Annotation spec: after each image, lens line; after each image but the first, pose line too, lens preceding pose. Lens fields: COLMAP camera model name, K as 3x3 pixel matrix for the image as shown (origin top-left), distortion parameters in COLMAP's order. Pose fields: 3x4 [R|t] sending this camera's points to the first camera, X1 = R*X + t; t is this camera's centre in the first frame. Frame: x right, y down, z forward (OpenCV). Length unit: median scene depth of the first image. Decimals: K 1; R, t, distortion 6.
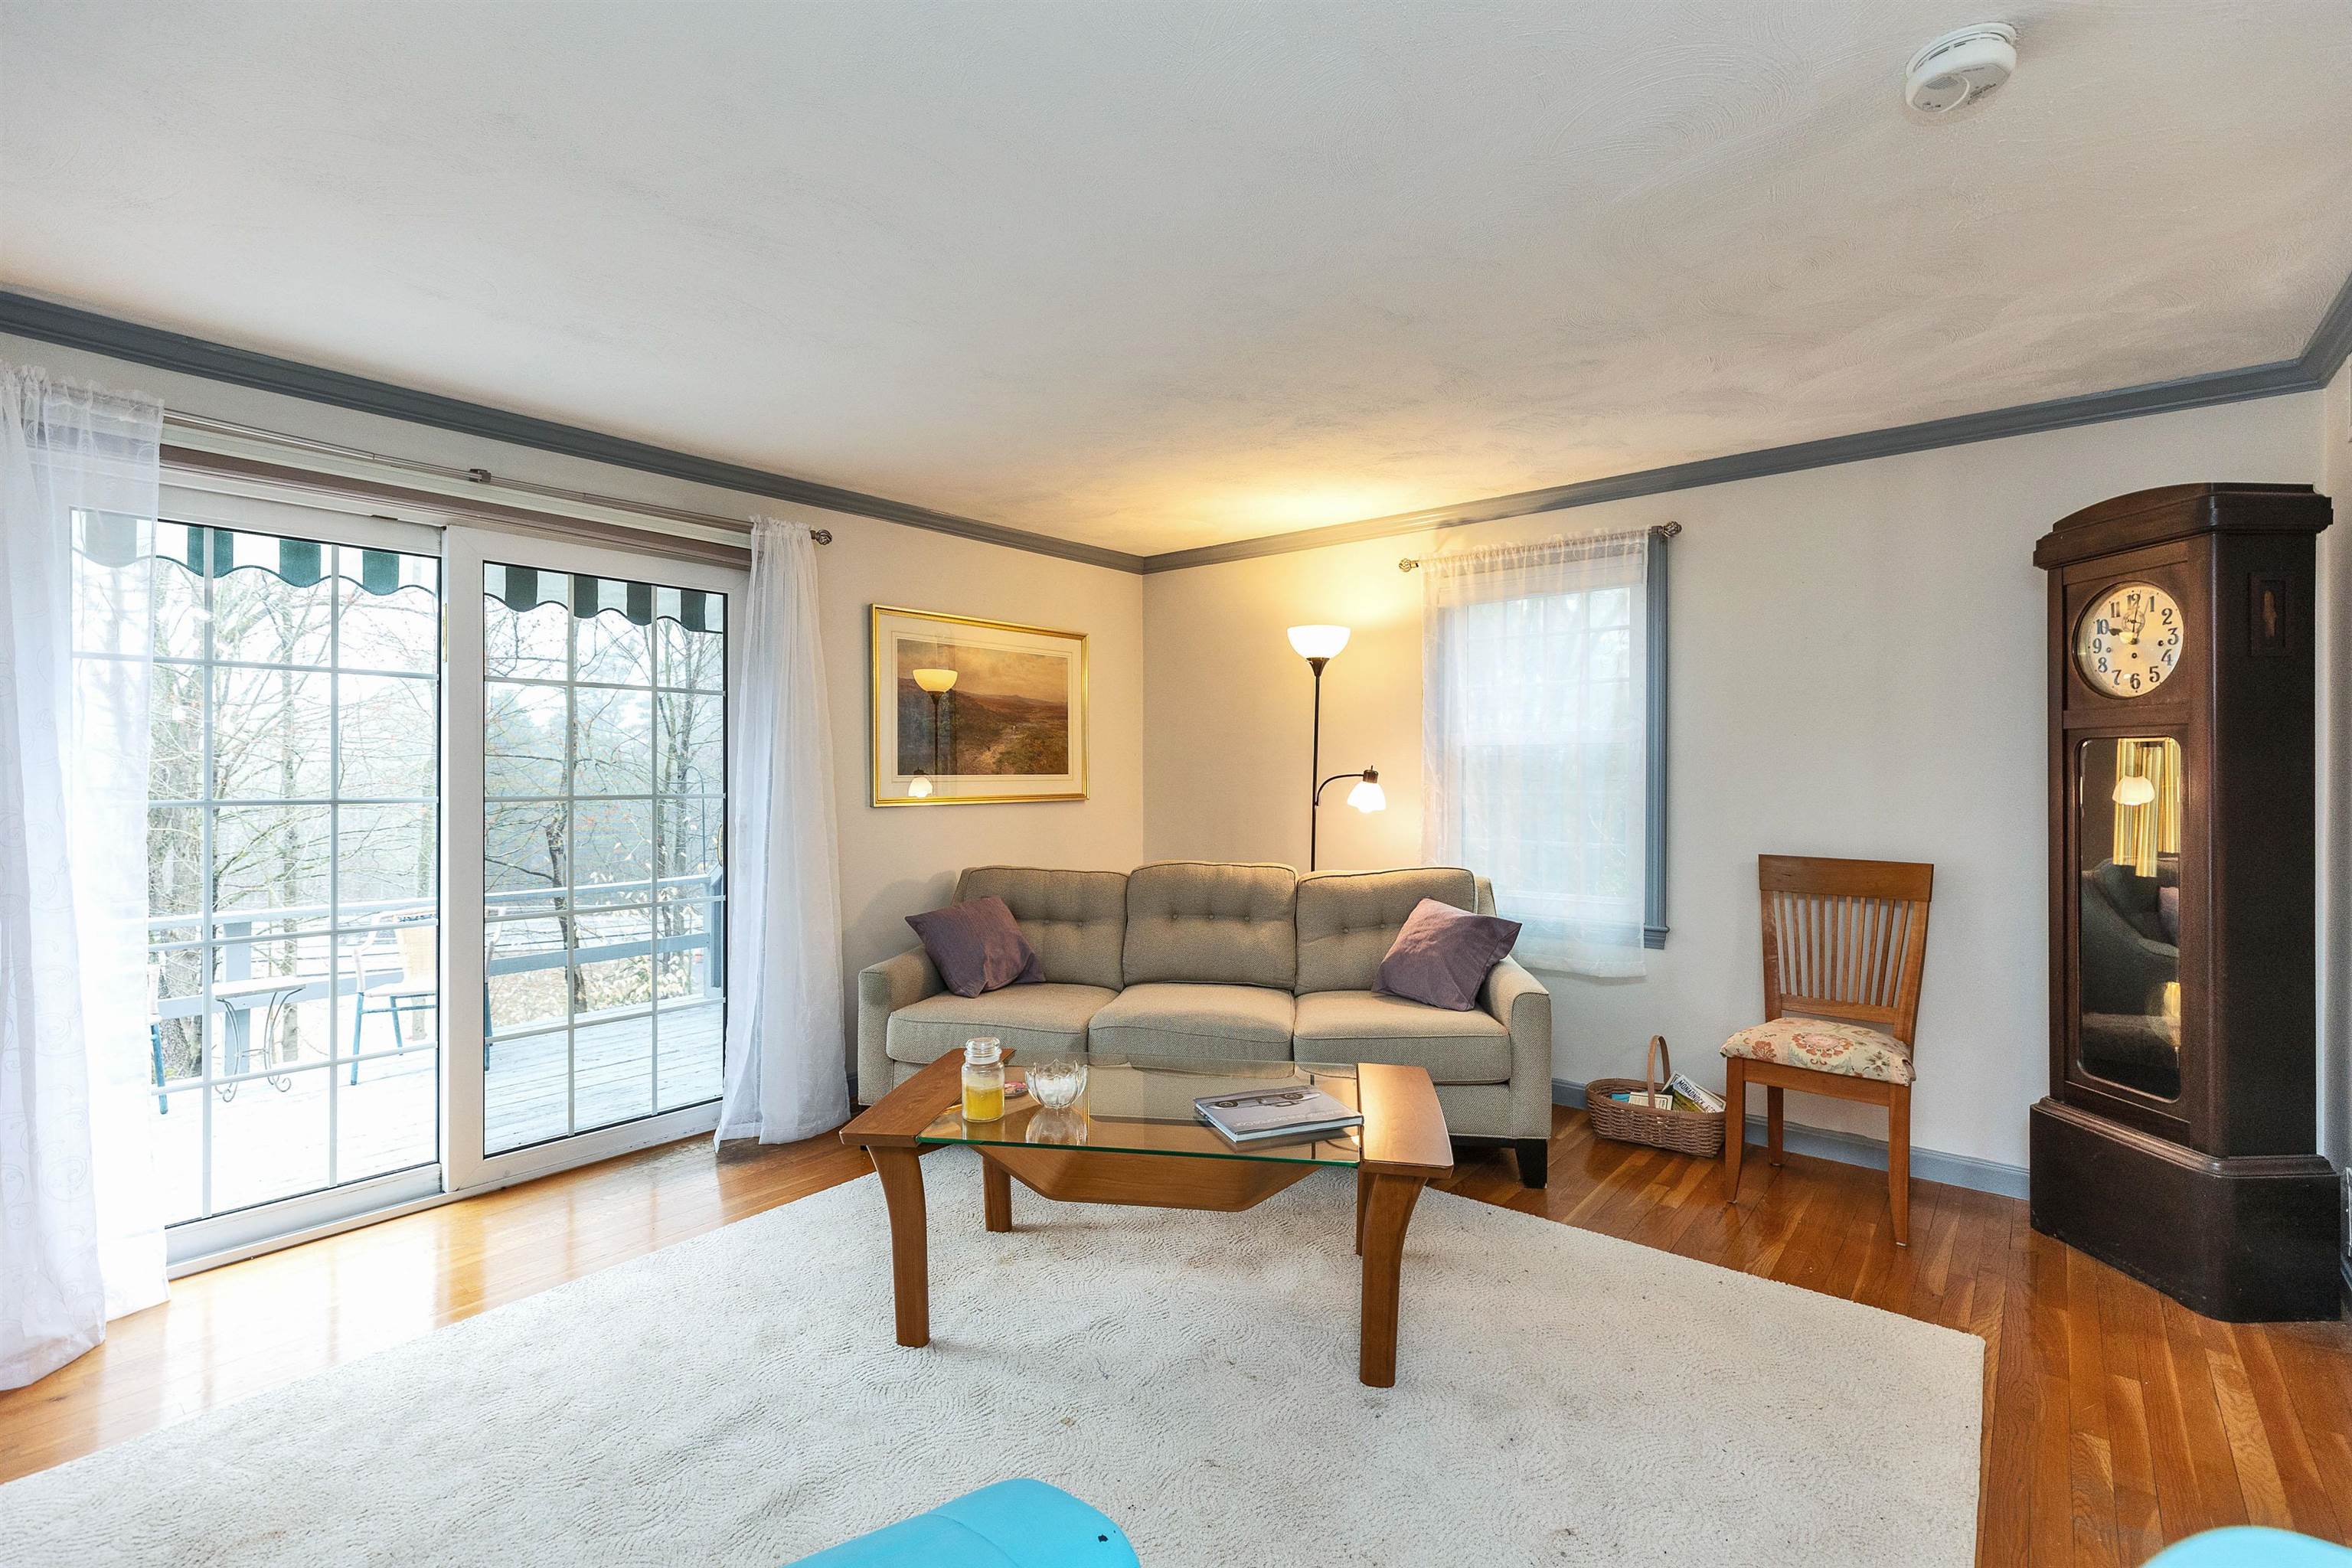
lens RADIAL K [[1045.0, 0, 1210.6], [0, 1045.0, 769.2], [0, 0, 1]] dist [0.011211, -0.000580]
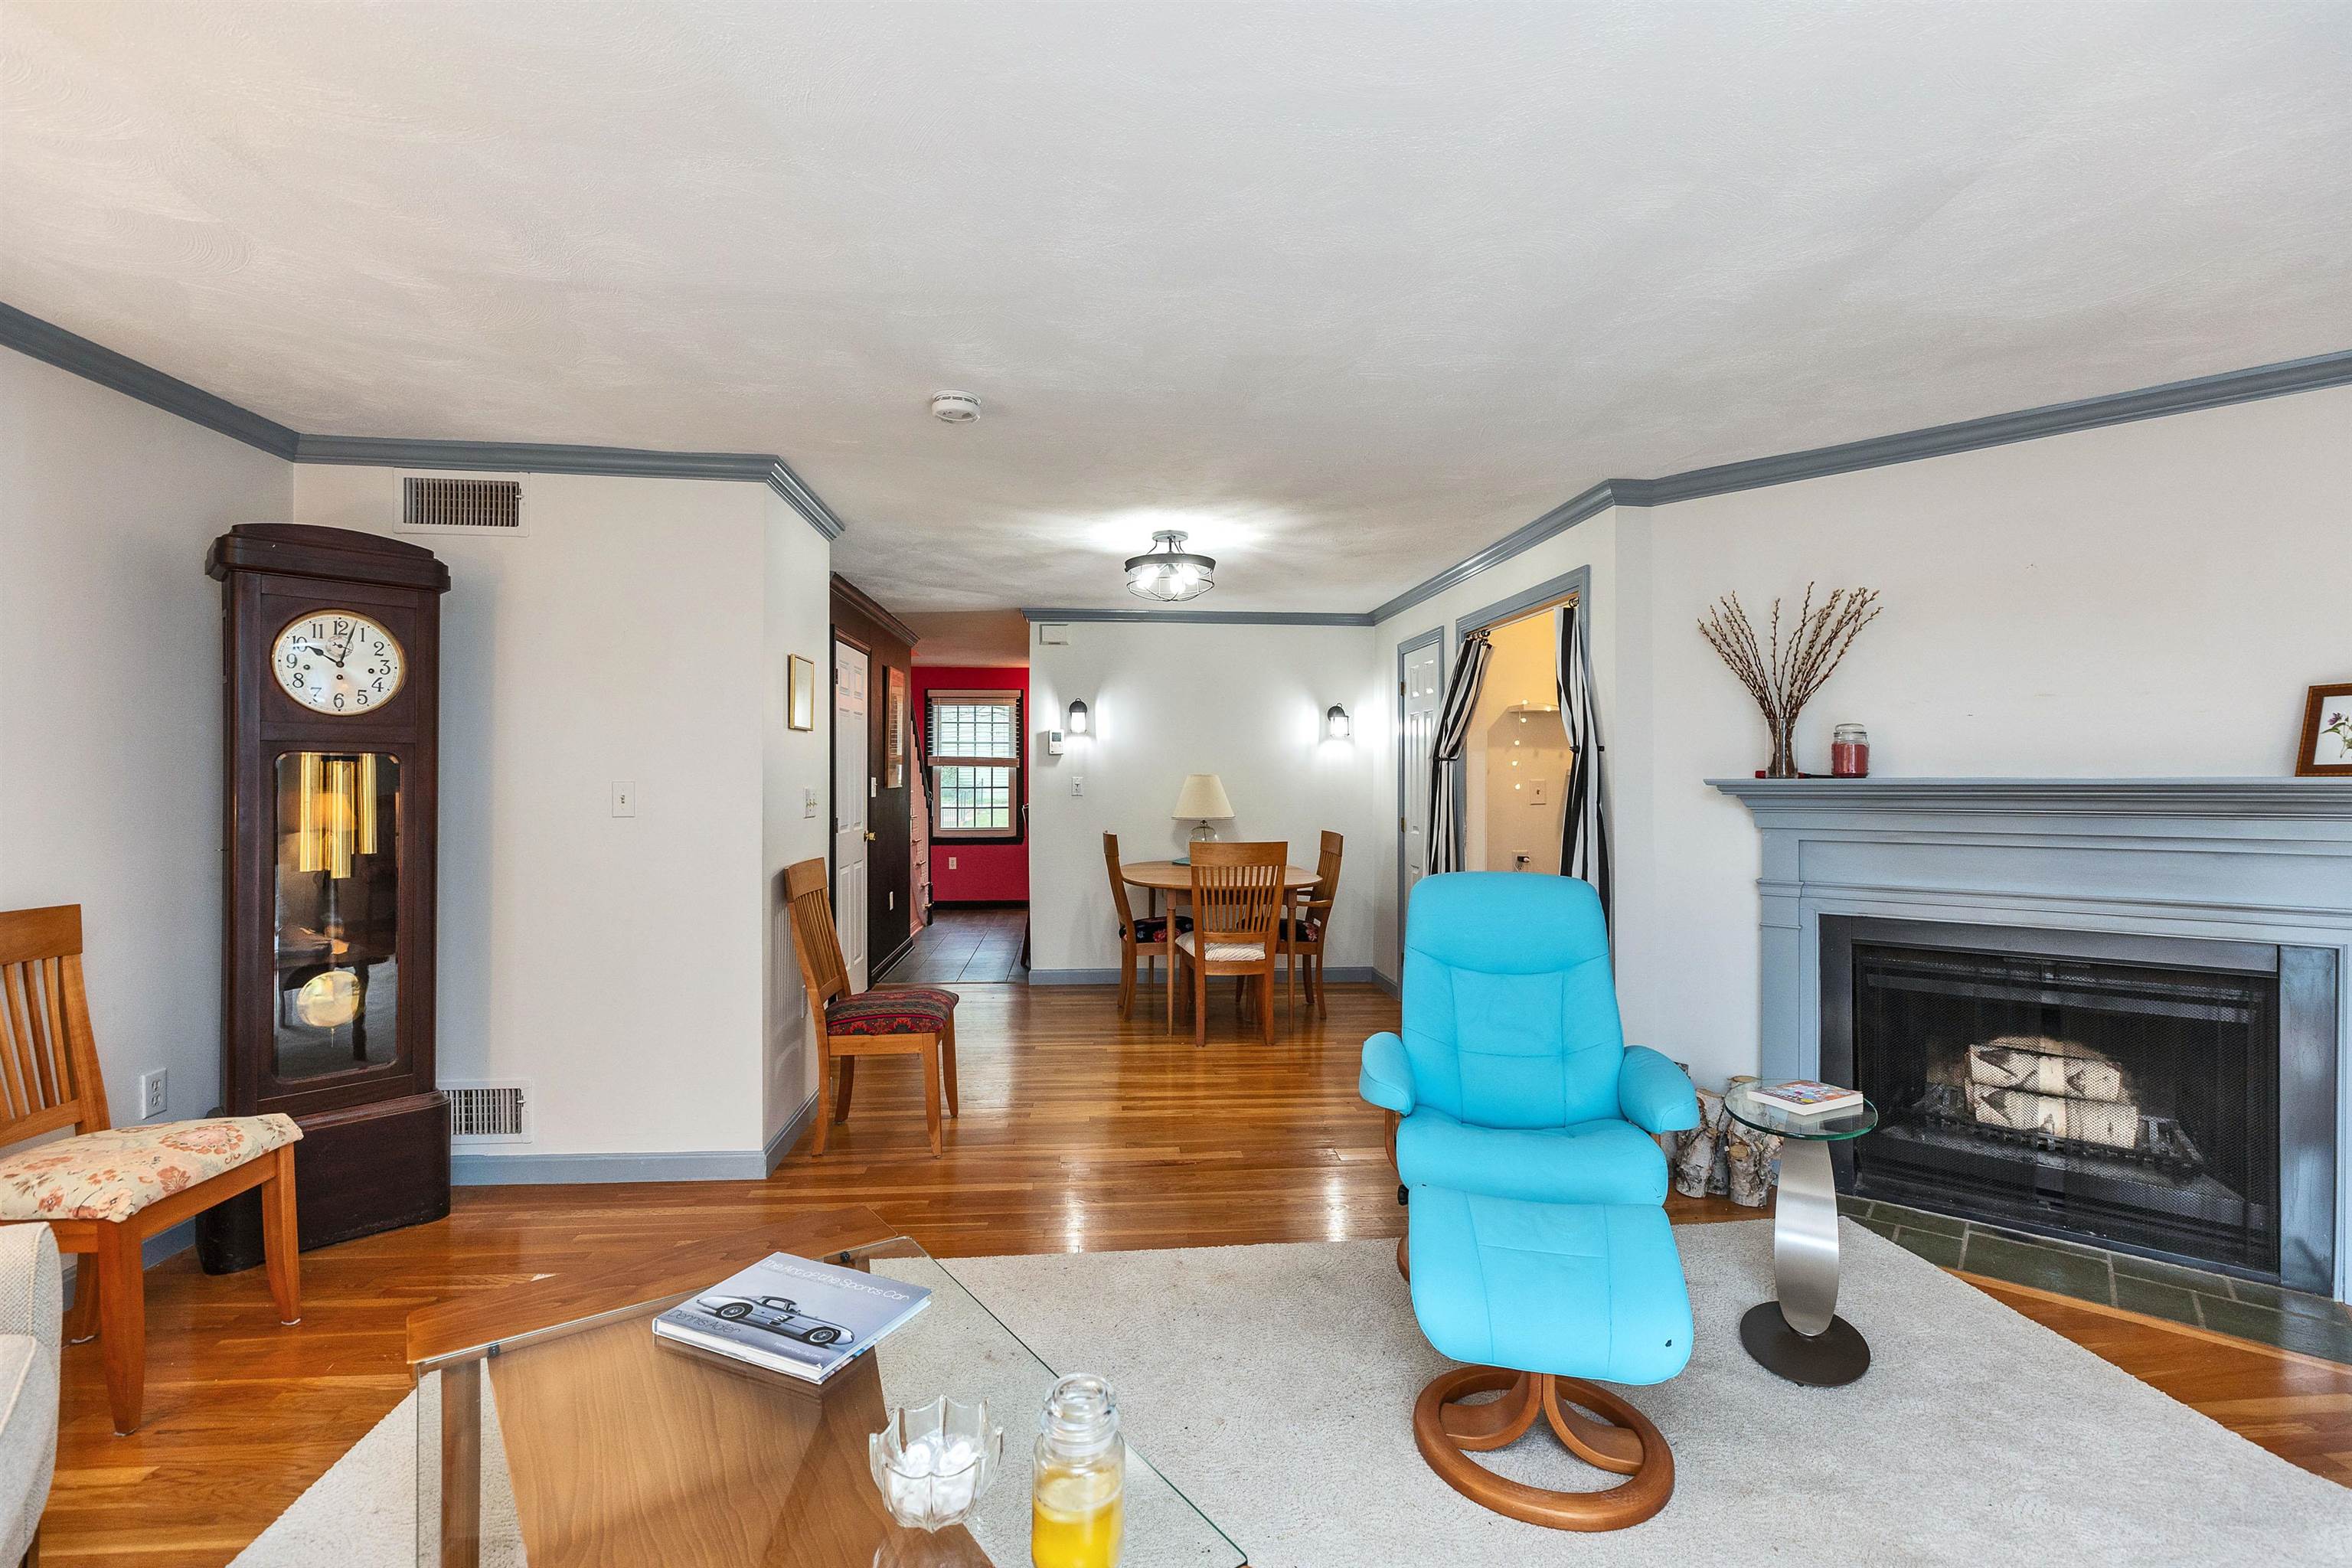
lens RADIAL K [[1045.0, 0, 1144.2], [0, 1045.0, 777.0], [0, 0, 1]] dist [0.011211, -0.000580]
pose [[-0.668988, -0.003365, 0.743266, -0.408704], [-0.003517, 0.999993, 0.001363, -0.007199], [-0.743265, -0.001702, -0.668995, 0.914779]]
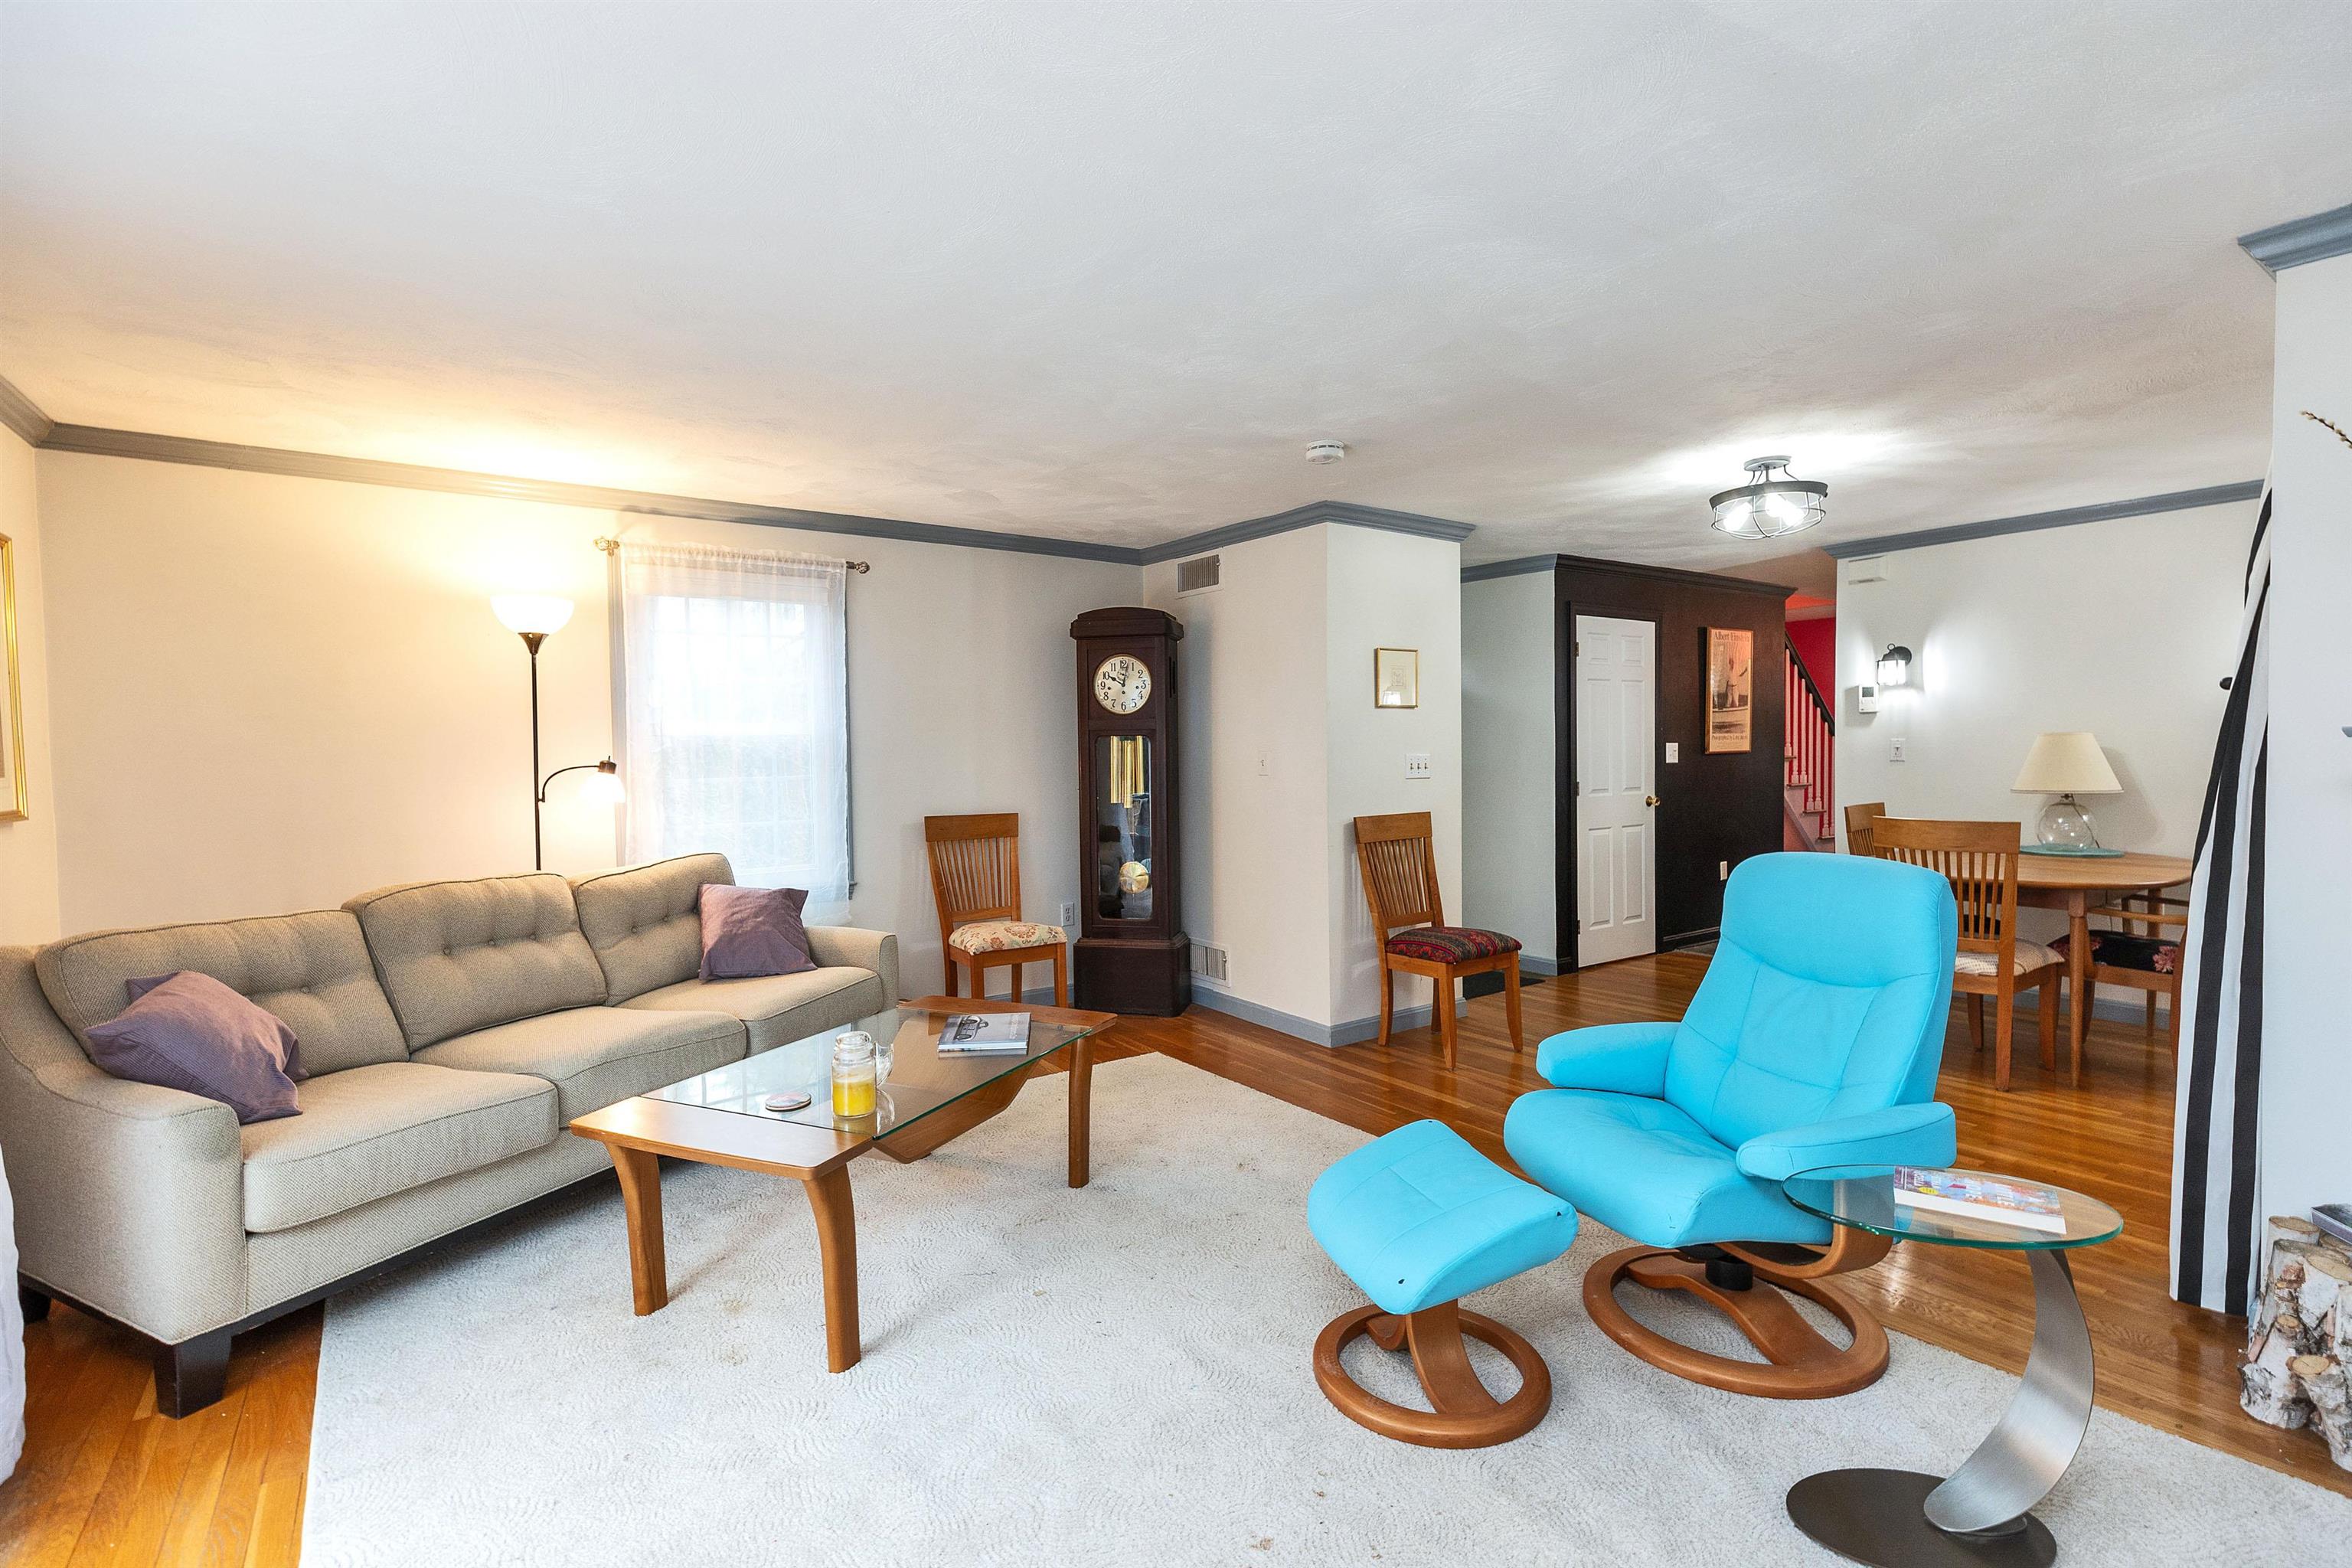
lens RADIAL K [[1045.0, 0, 1174.9], [0, 1045.0, 780.7], [0, 0, 1]] dist [0.011211, -0.000580]
pose [[0.285302, -0.032864, 0.957874, -0.753504], [0.013625, 0.999450, 0.030232, -0.003591], [-0.958341, 0.004425, 0.285592, 0.306184]]
